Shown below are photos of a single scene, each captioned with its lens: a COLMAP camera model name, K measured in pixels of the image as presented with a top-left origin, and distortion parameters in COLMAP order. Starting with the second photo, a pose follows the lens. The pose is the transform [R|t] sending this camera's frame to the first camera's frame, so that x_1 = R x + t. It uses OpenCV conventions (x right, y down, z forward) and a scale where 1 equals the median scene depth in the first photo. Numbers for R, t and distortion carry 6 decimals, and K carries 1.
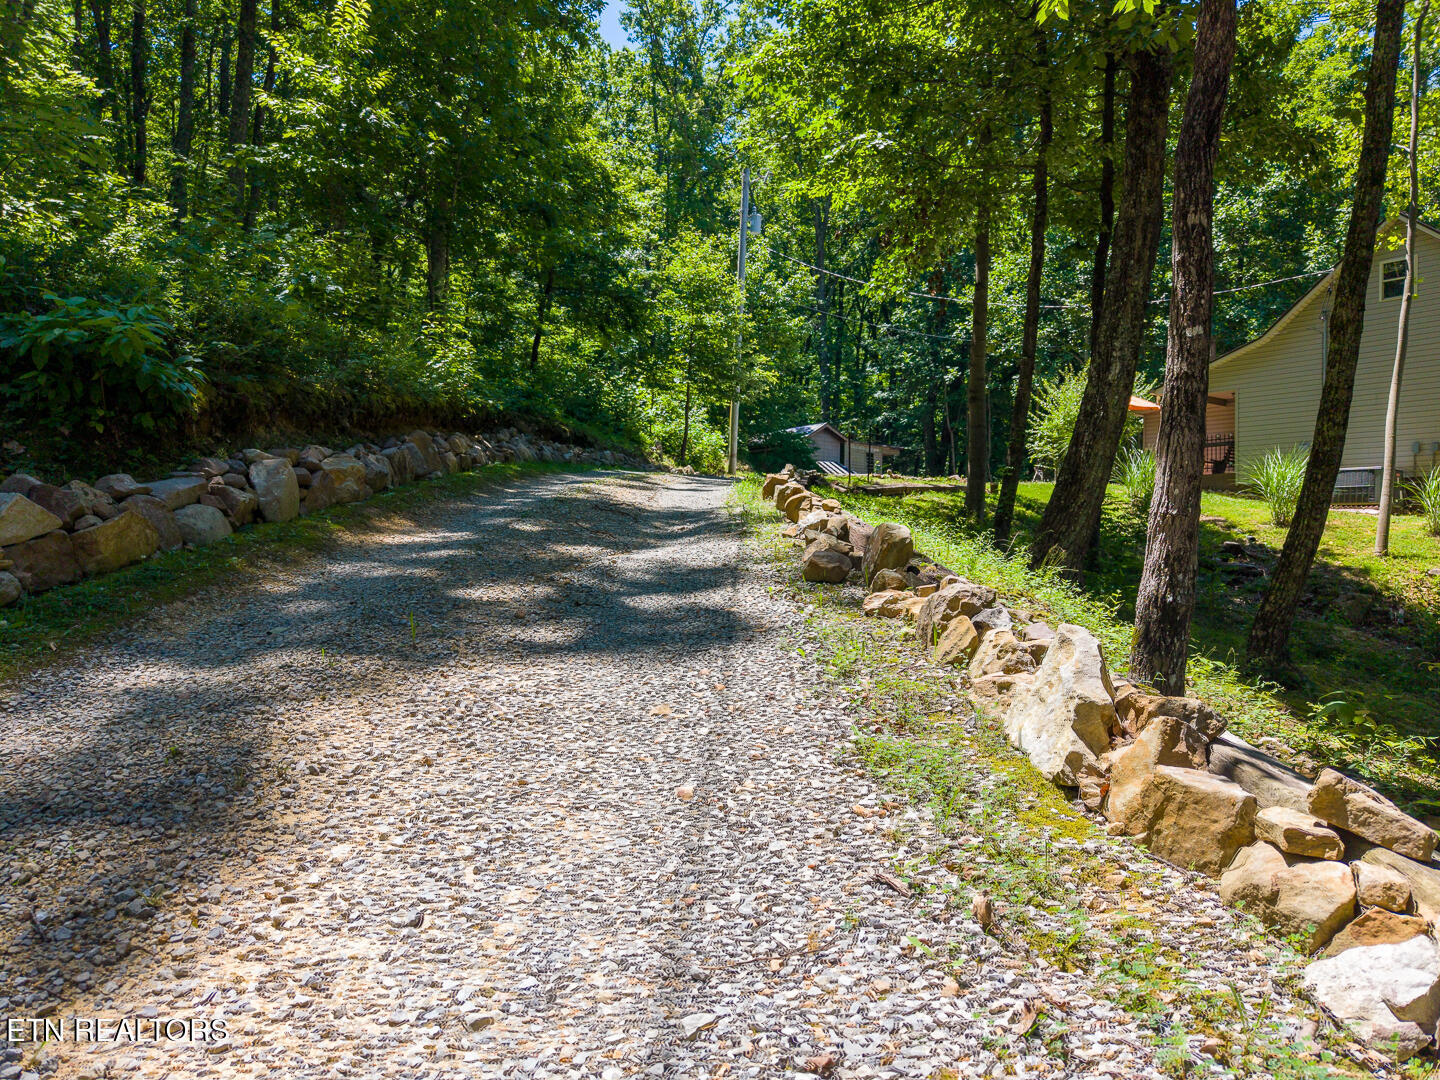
lens RADIAL K [[1098.6, 0, 718.2], [0, 1098.6, 529.7], [0, 0, 1]] dist [0.010116, -0.006252]
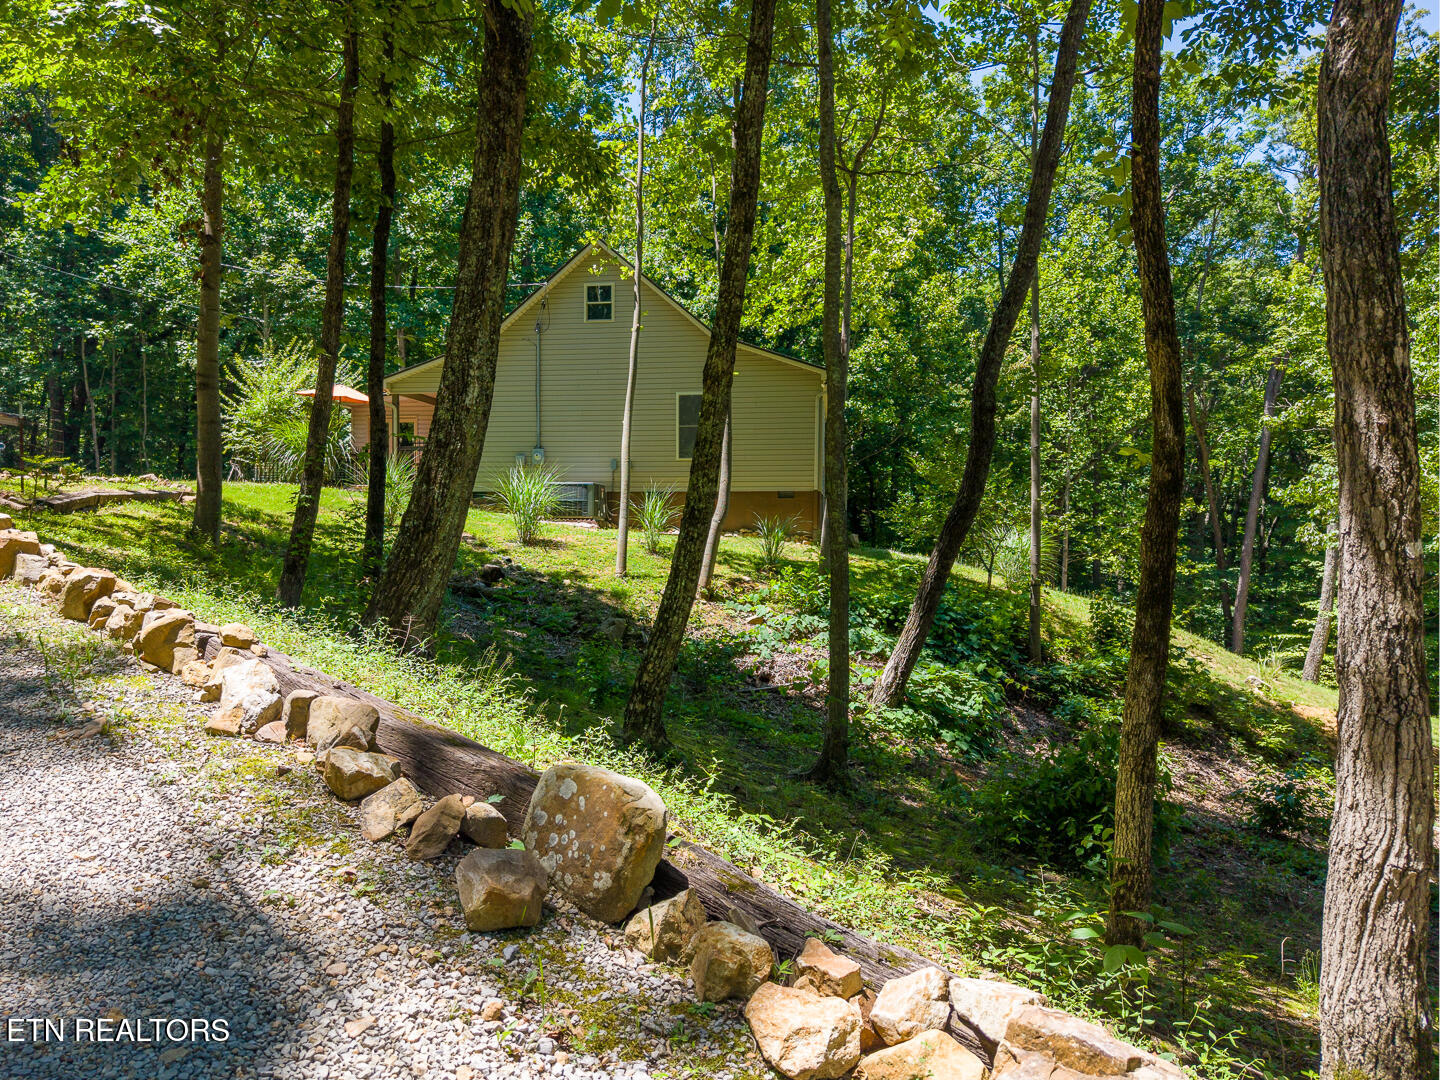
lens RADIAL K [[1098.6, 0, 718.2], [0, 1098.6, 529.7], [0, 0, 1]] dist [0.010116, -0.006252]
pose [[0.707006, -0.003347, 0.707200, -0.059146], [-0.021157, 0.999441, 0.025881, -0.046013], [-0.706891, -0.033260, 0.706540, 0.196175]]
